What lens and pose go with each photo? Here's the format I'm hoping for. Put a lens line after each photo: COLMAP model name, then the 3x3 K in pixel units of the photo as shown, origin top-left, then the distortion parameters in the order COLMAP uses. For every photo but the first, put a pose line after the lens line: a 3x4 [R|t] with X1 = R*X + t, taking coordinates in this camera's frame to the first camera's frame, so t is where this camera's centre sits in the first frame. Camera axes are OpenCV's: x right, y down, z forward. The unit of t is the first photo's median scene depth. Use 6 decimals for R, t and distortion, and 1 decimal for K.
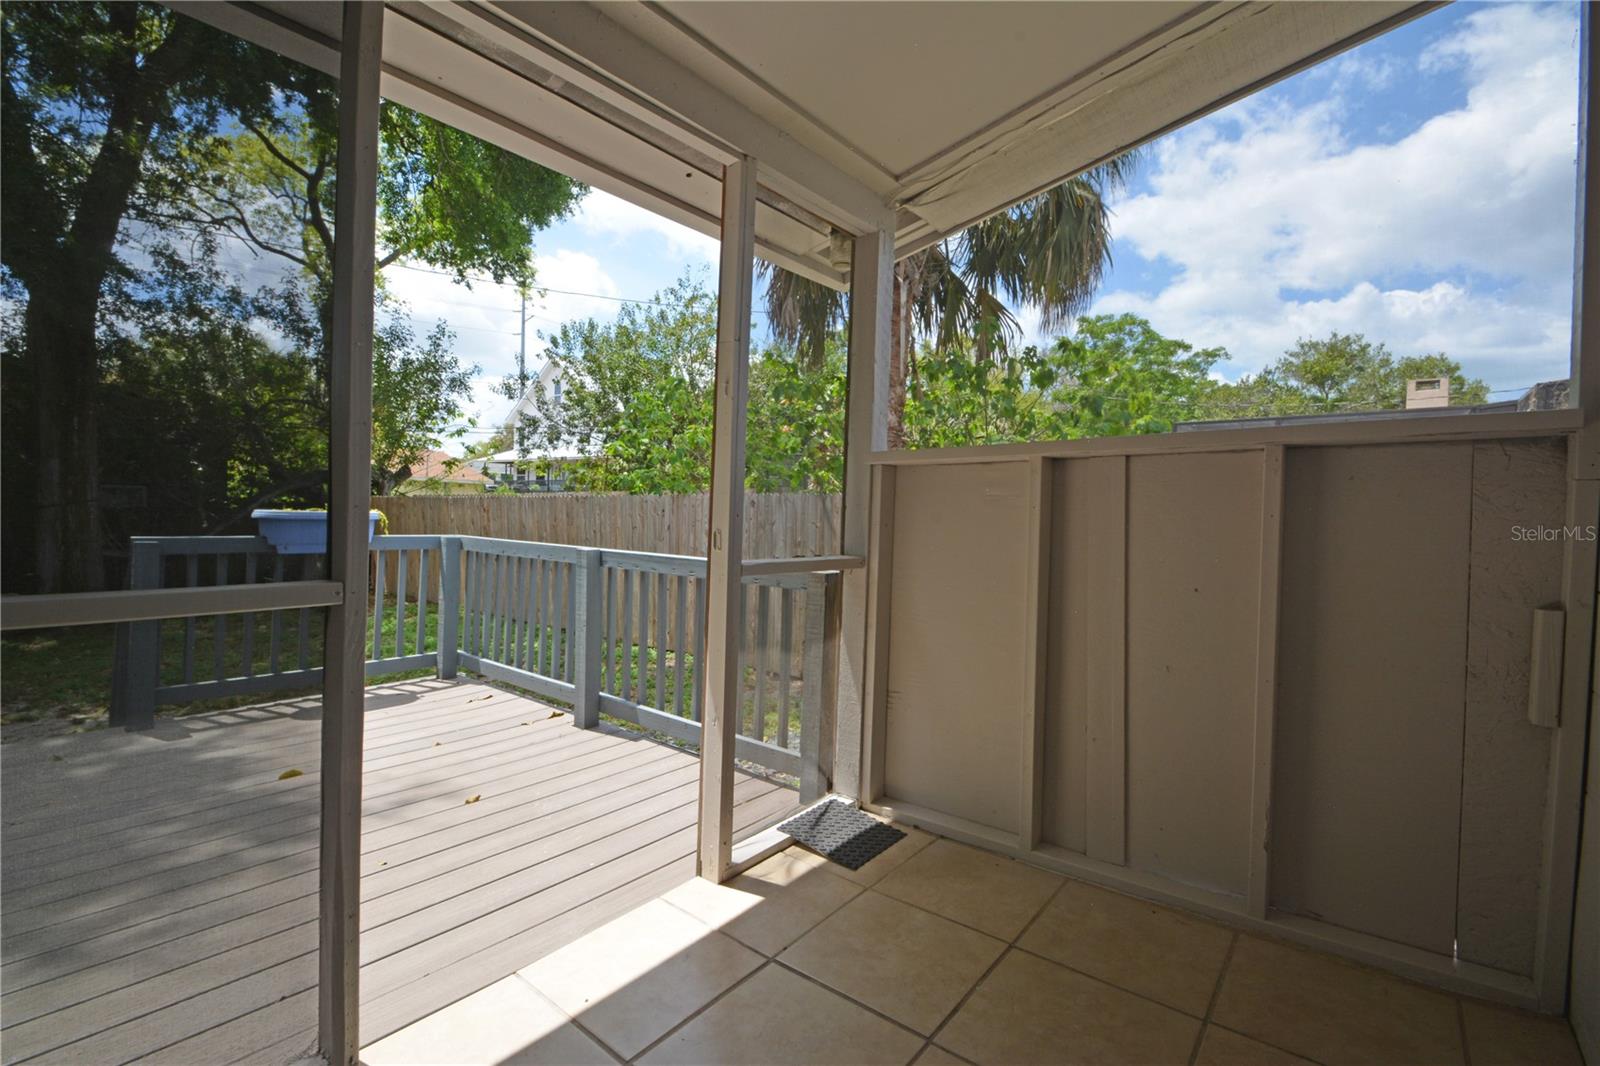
lens RADIAL K [[702.2, 0, 791.9], [0, 702.2, 527.5], [0, 0, 1]] dist [0.016783, -0.018087]
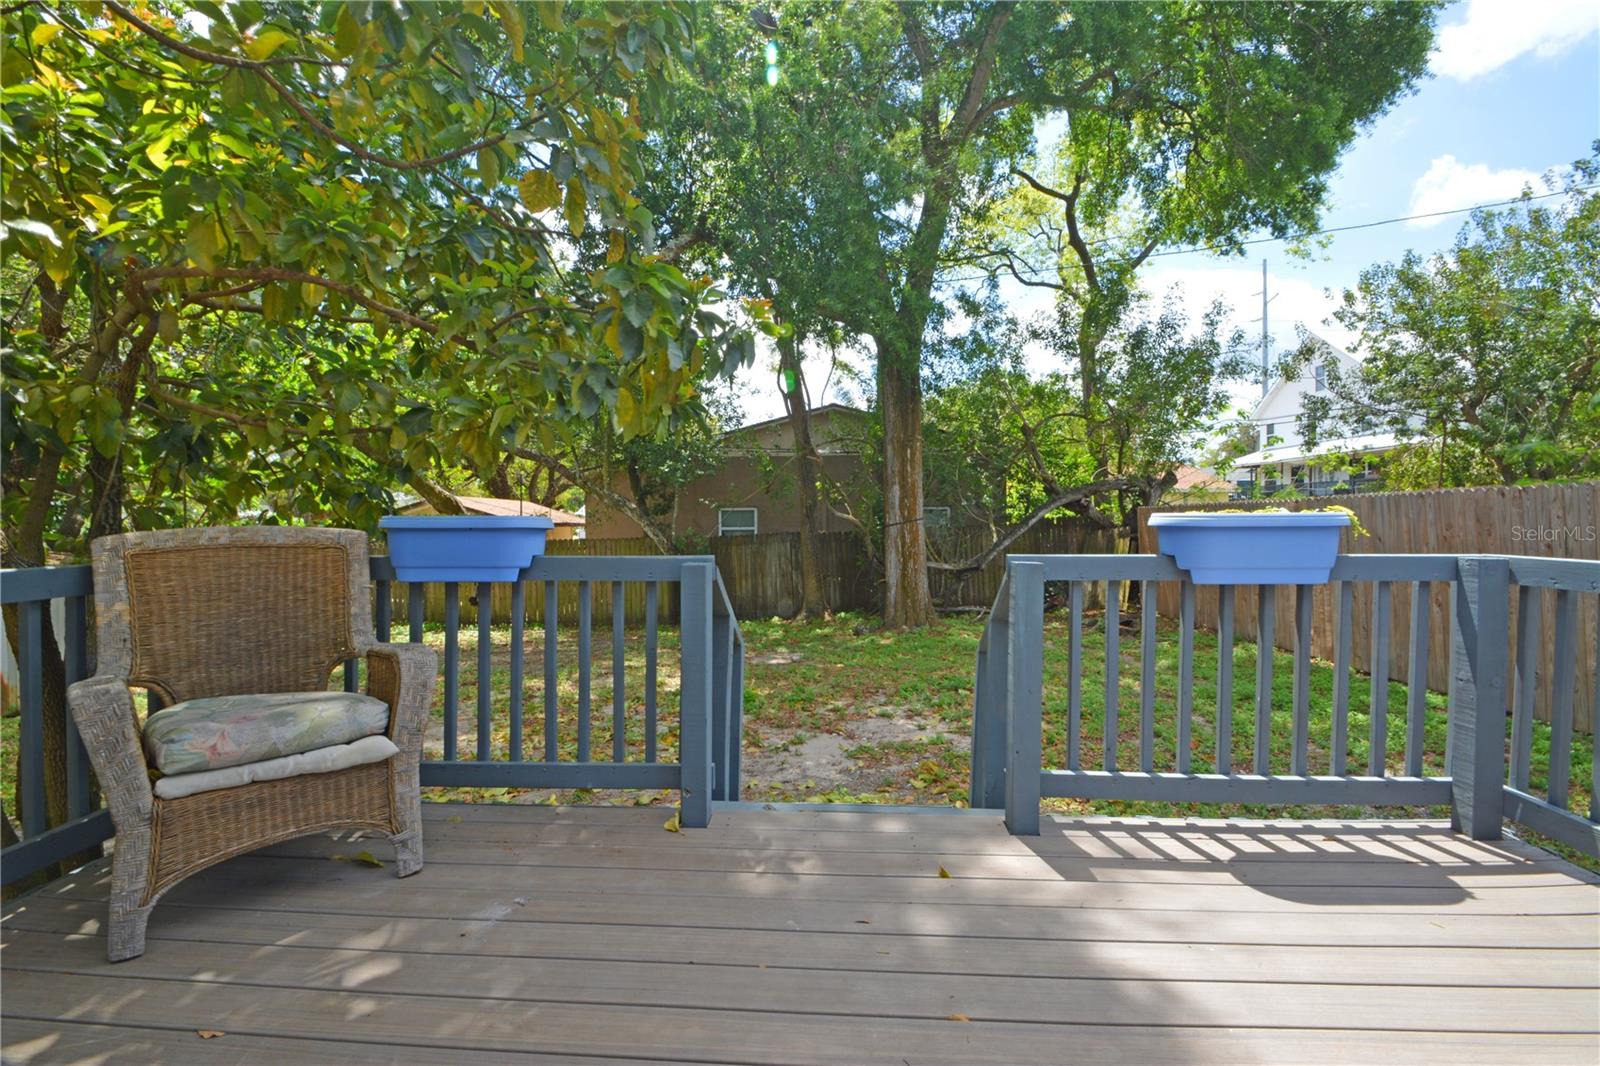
lens RADIAL K [[702.2, 0, 791.9], [0, 702.2, 527.5], [0, 0, 1]] dist [0.016783, -0.018087]
pose [[0.585620, -0.019839, -0.810343, -0.098673], [0.004199, 0.999761, -0.021442, -0.000078], [0.810575, 0.009154, 0.585564, 0.079486]]
